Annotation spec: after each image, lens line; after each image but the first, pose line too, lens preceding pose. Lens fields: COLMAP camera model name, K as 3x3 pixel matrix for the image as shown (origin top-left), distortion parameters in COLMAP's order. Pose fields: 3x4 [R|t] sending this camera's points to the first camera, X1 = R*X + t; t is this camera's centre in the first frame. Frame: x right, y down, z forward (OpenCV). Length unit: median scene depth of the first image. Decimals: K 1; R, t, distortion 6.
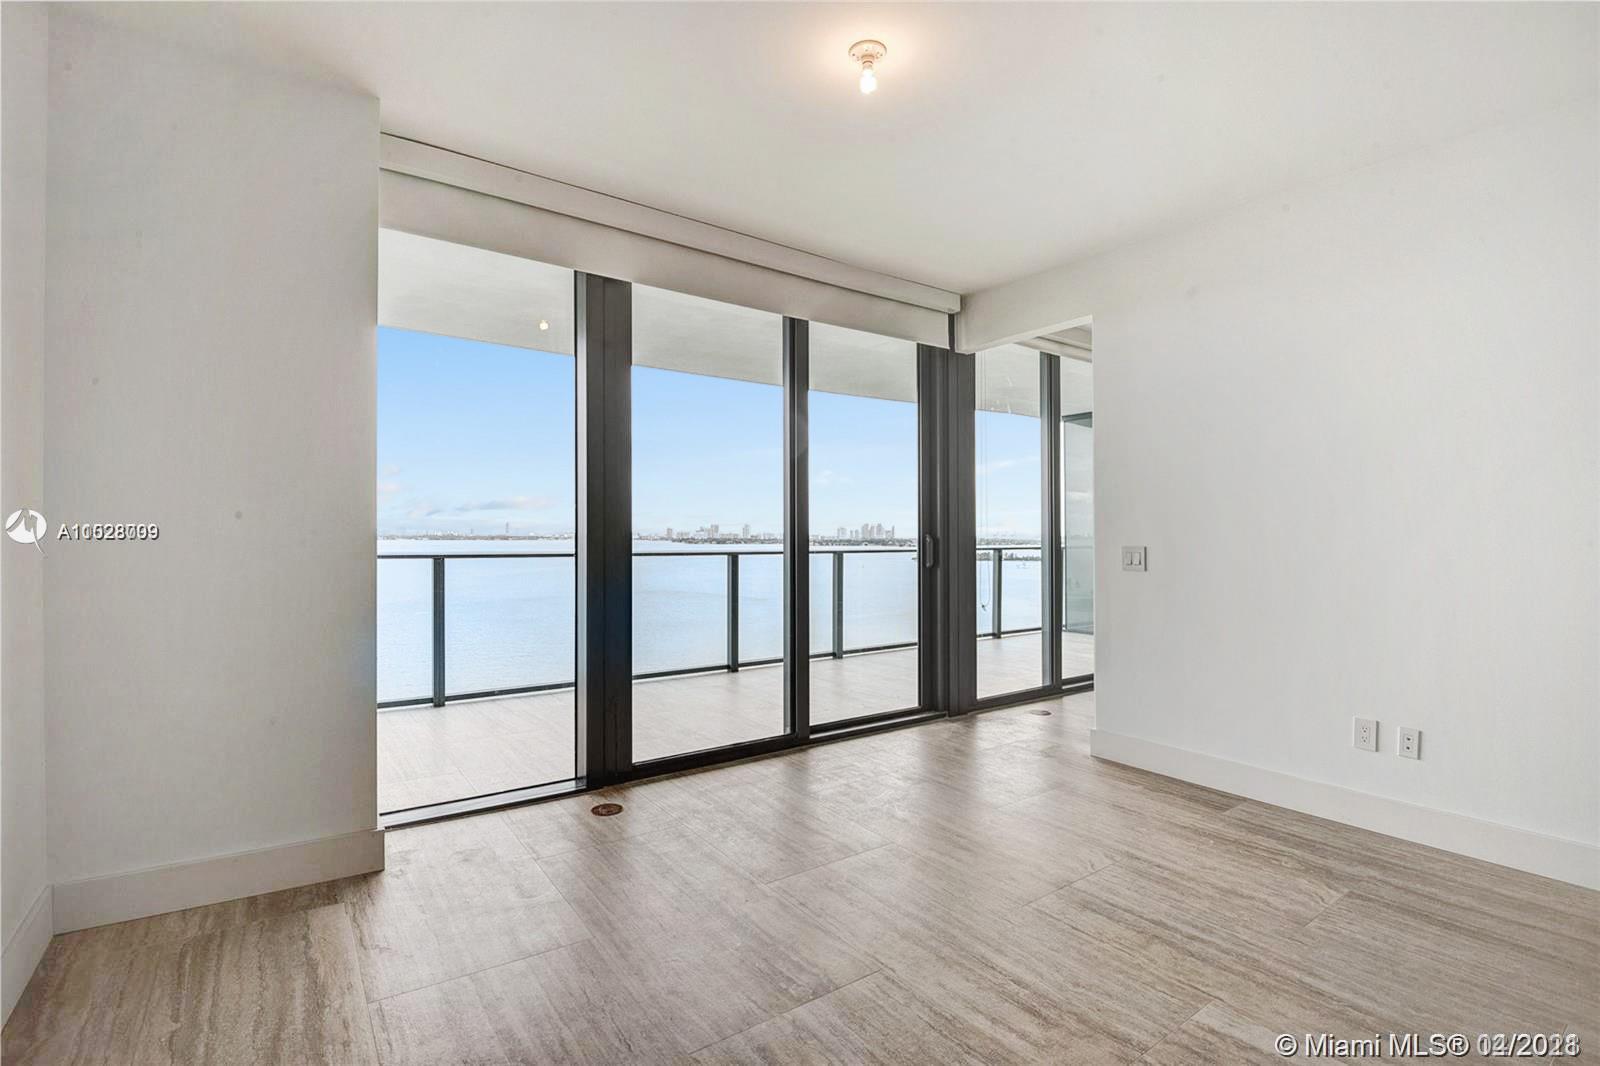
lens RADIAL K [[724.6, 0, 763.4], [0, 724.6, 557.6], [0, 0, 1]] dist [-0.013062, -0.005096]
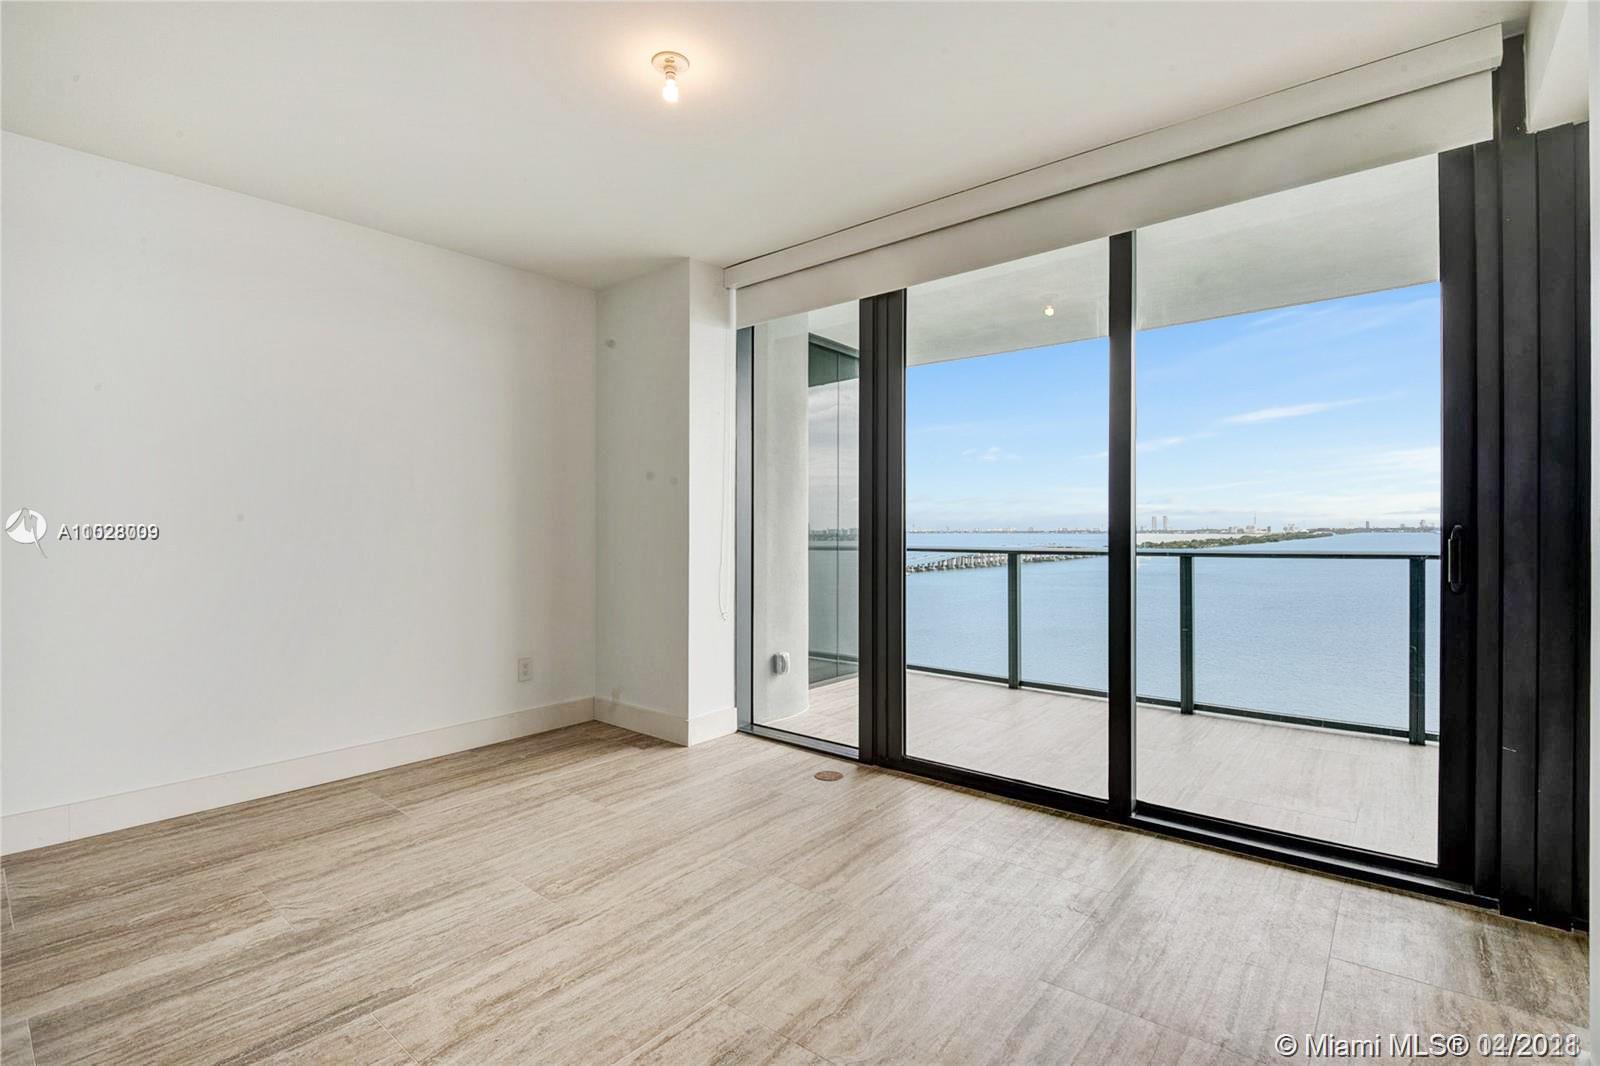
lens RADIAL K [[724.6, 0, 801.6], [0, 724.6, 533.8], [0, 0, 1]] dist [-0.013062, -0.005096]
pose [[0.277170, -0.004149, -0.960812, 0.706624], [-0.023468, 0.999663, -0.011087, -0.011239], [0.960534, 0.025621, 0.276979, 0.531761]]
